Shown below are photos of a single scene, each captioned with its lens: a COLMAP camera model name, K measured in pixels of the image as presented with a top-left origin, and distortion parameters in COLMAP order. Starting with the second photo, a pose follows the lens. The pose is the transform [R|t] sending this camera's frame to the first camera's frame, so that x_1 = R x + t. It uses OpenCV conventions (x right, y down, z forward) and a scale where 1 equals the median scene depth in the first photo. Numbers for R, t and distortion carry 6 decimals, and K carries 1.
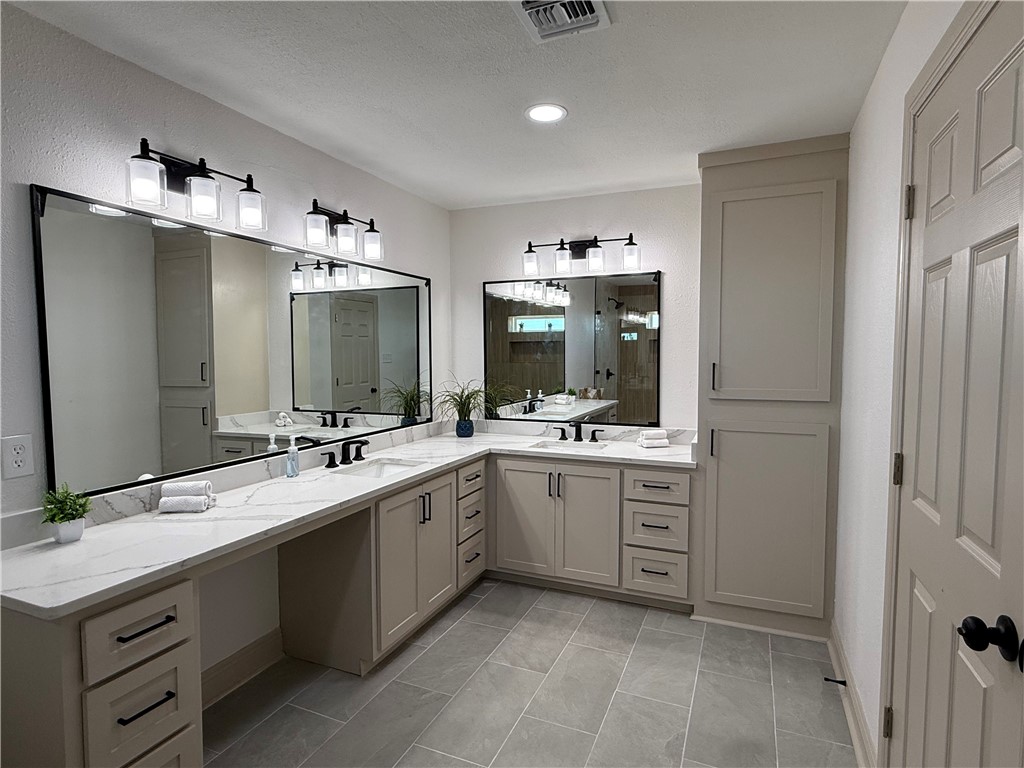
lens RADIAL K [[556.3, 0, 508.9], [0, 556.3, 386.8], [0, 0, 1]] dist [-0.000129, 0.000303]
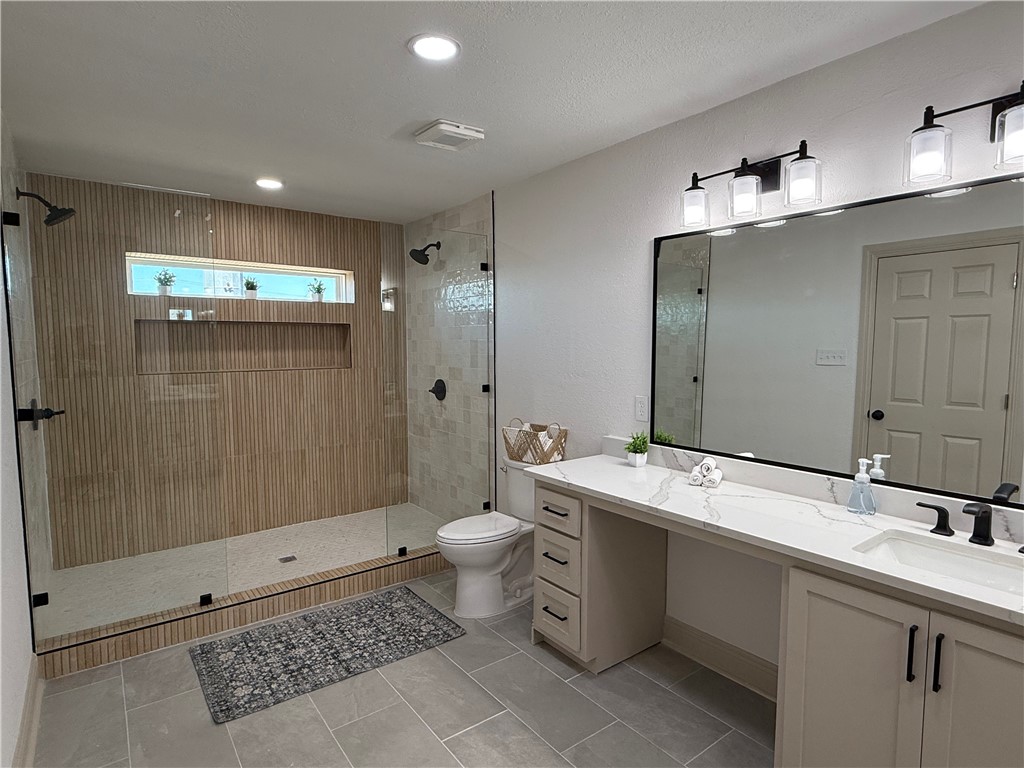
lens RADIAL K [[556.3, 0, 508.9], [0, 556.3, 386.8], [0, 0, 1]] dist [-0.000129, 0.000303]
pose [[-0.496571, 0.073707, -0.864861, 0.399712], [-0.046683, 0.992678, 0.111403, -0.056873], [0.866740, 0.095694, -0.489494, 0.786101]]
